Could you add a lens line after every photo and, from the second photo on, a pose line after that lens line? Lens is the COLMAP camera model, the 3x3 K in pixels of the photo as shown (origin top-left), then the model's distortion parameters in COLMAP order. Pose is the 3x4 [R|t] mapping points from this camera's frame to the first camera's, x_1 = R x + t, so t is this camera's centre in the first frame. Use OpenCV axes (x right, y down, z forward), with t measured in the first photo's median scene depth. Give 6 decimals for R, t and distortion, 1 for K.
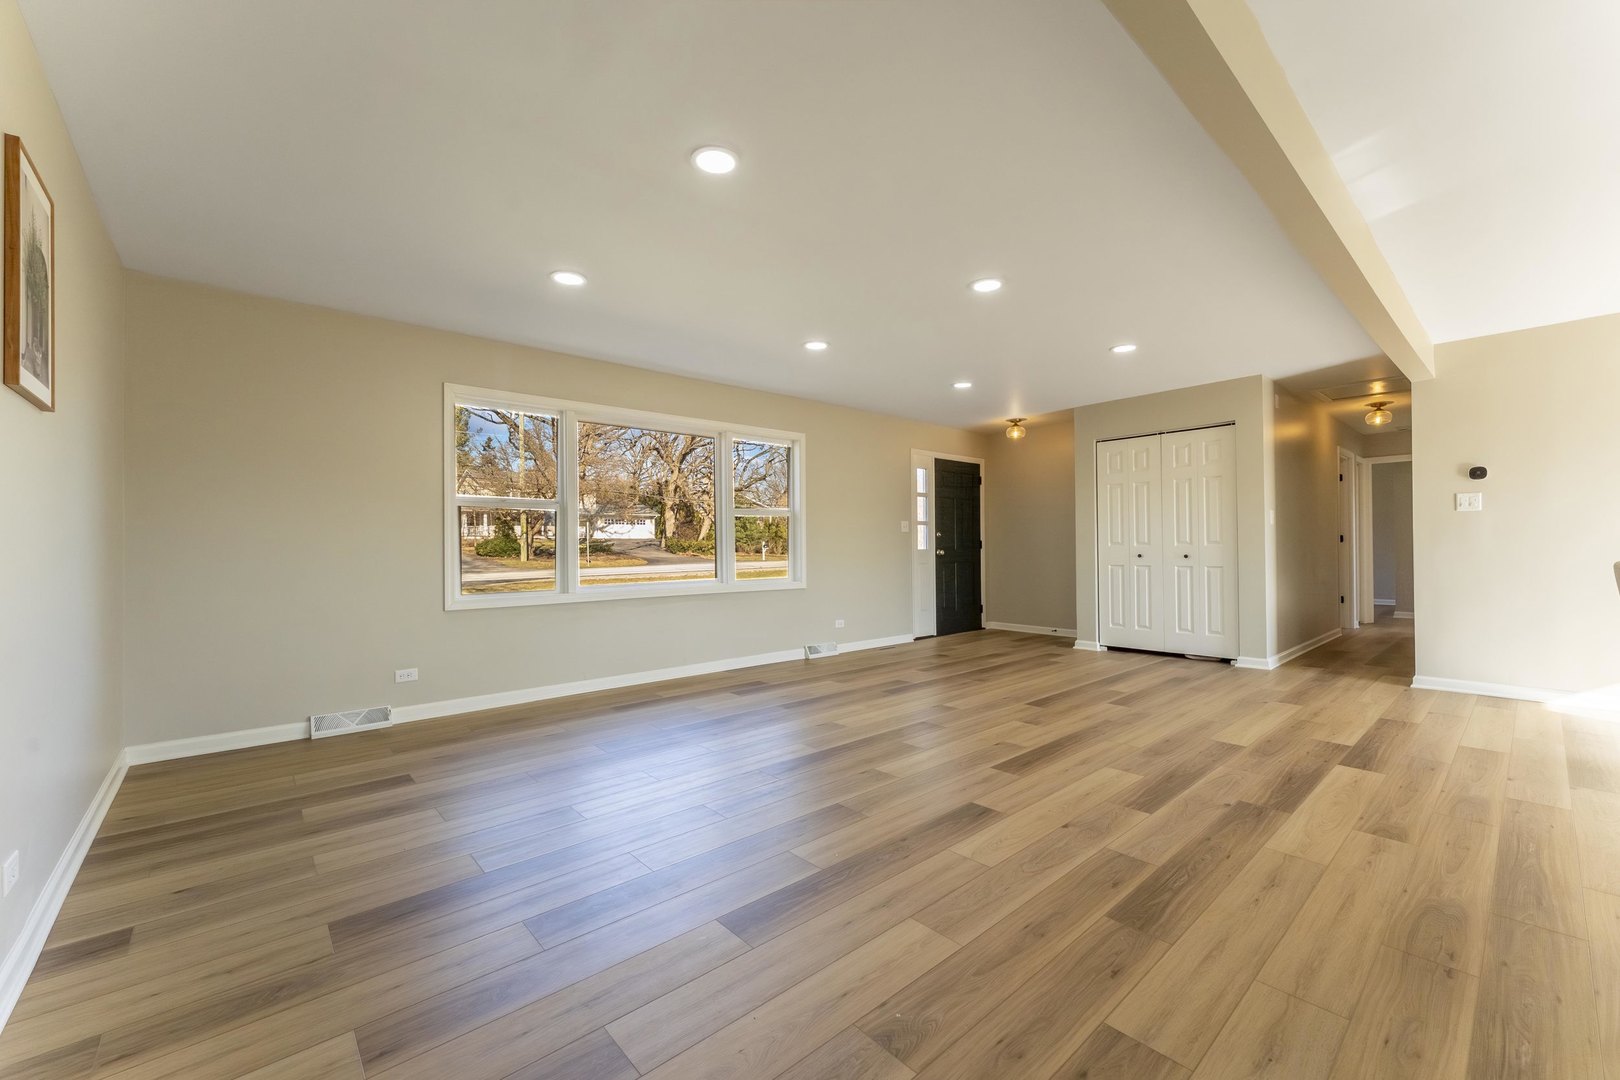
lens RADIAL K [[647.4, 0, 811.8], [0, 647.4, 541.7], [0, 0, 1]] dist [-0.002086, 0.000014]
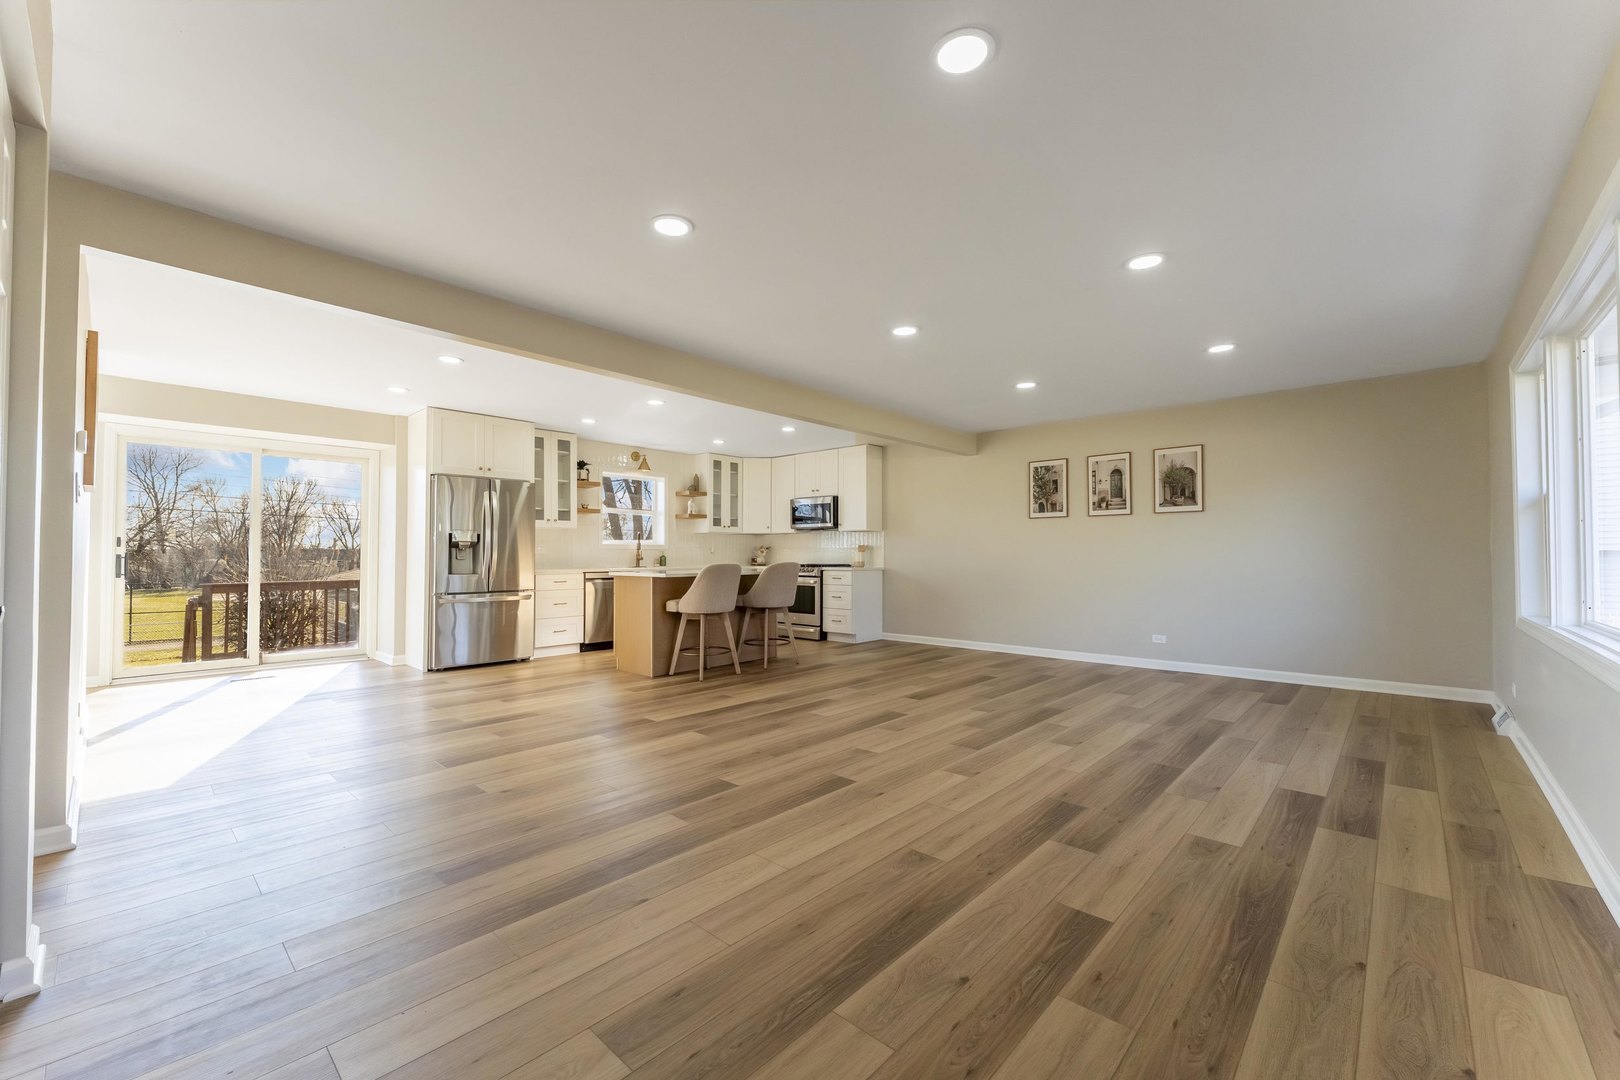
lens RADIAL K [[647.4, 0, 813.9], [0, 647.4, 546.8], [0, 0, 1]] dist [-0.002086, 0.000014]
pose [[-0.994669, 0.005269, -0.102982, 0.932302], [0.007572, 0.999730, -0.021984, 0.019621], [0.102838, -0.022647, -0.994440, 3.565896]]
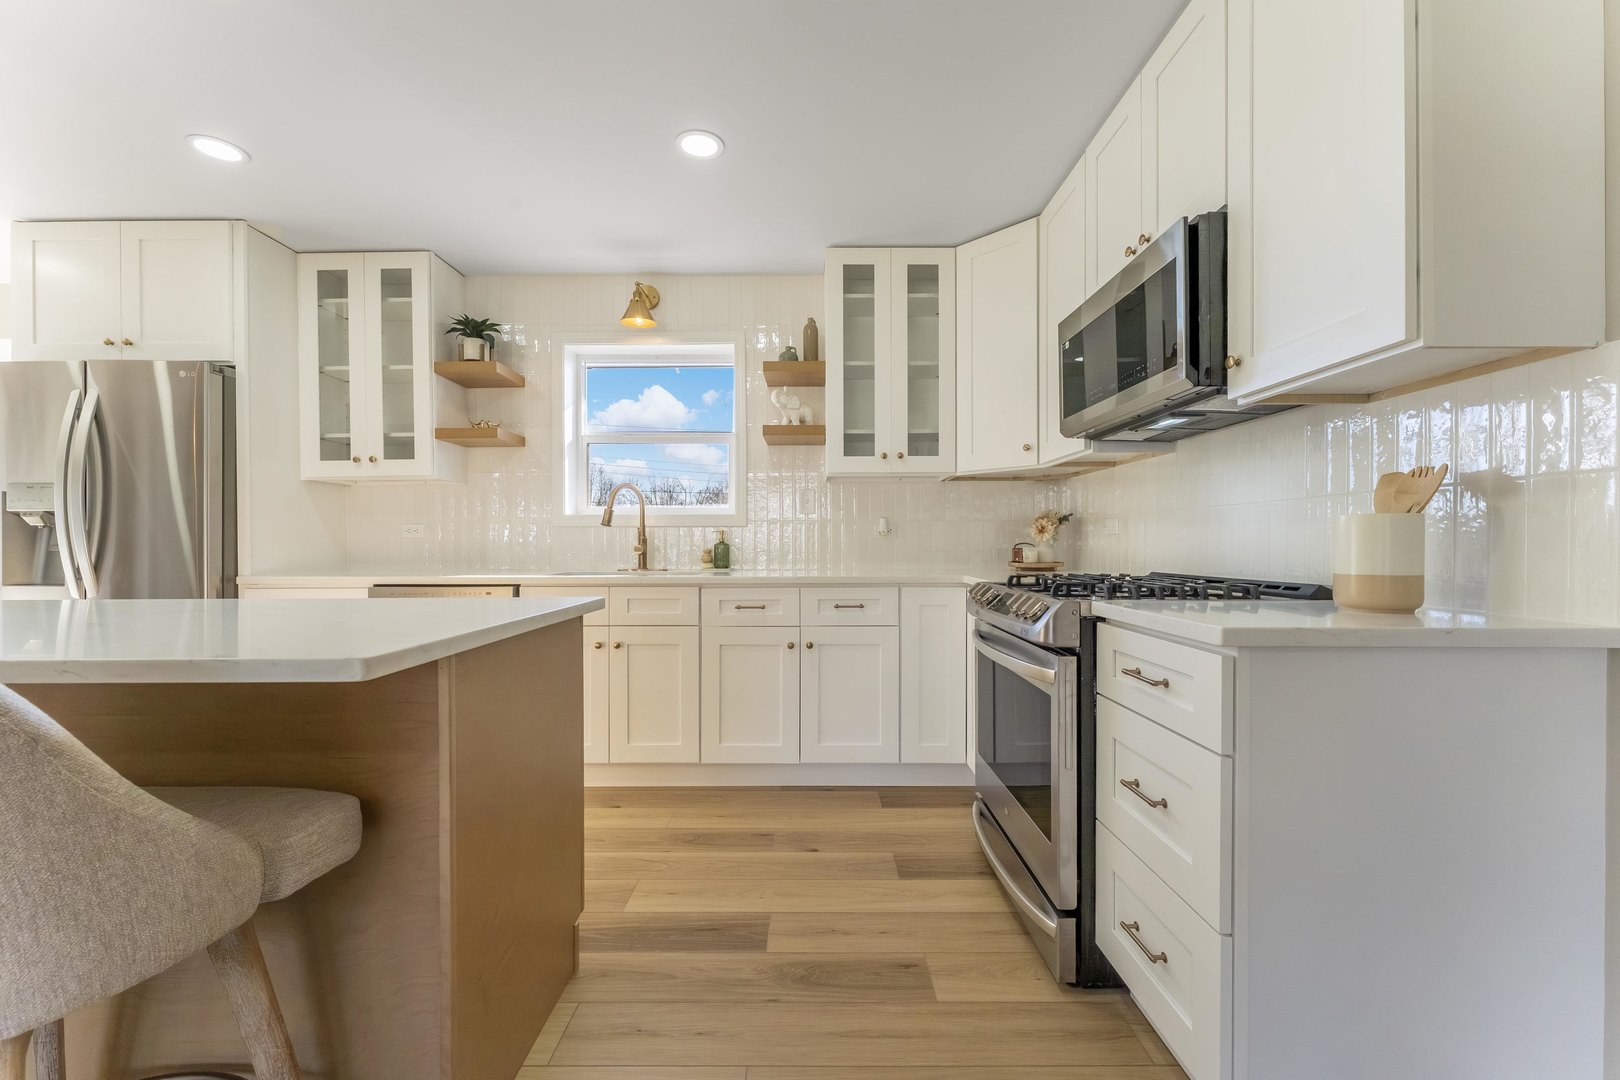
lens RADIAL K [[647.4, 0, 809.9], [0, 647.4, 543.1], [0, 0, 1]] dist [-0.002086, 0.000014]
pose [[-0.743479, 0.008373, 0.668707, 0.222058], [0.000803, 0.999932, -0.011627, -0.001022], [-0.668759, -0.008107, -0.743435, 0.409261]]
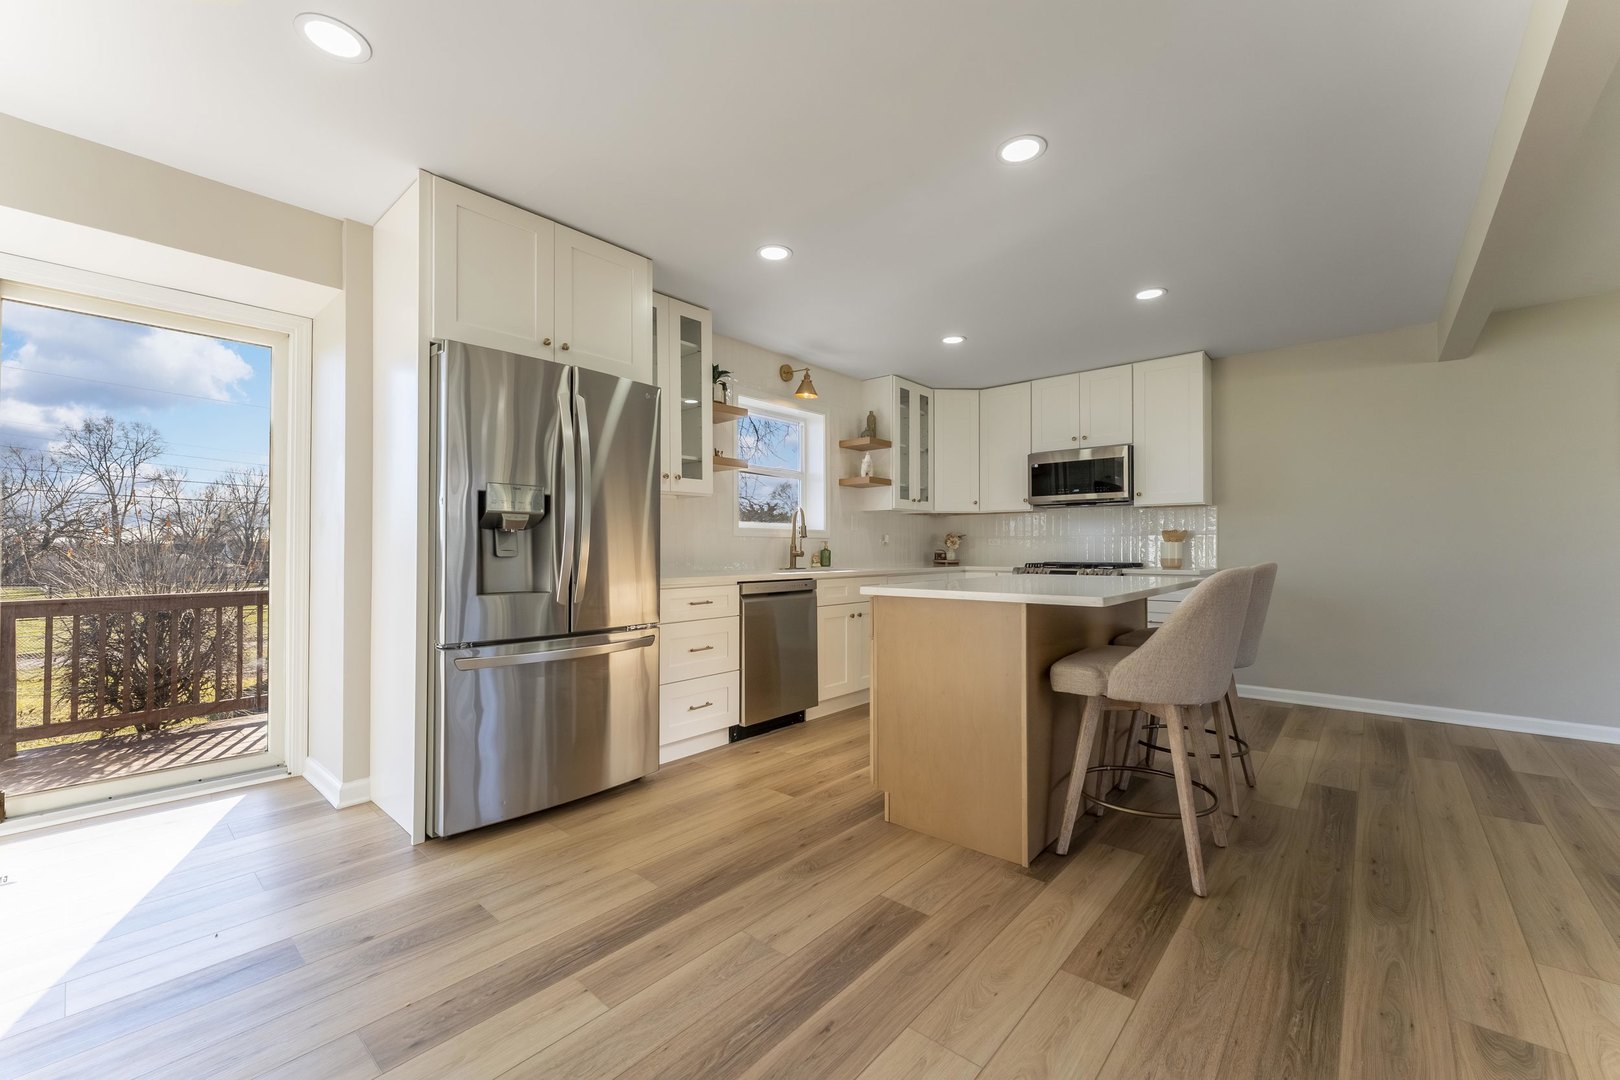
lens RADIAL K [[647.4, 0, 810.4], [0, 647.4, 543.2], [0, 0, 1]] dist [-0.002086, 0.000014]
pose [[-0.992211, 0.007017, -0.124374, 1.818118], [0.009320, 0.999796, -0.017946, -0.000545], [0.124223, -0.018965, -0.992073, 1.728060]]
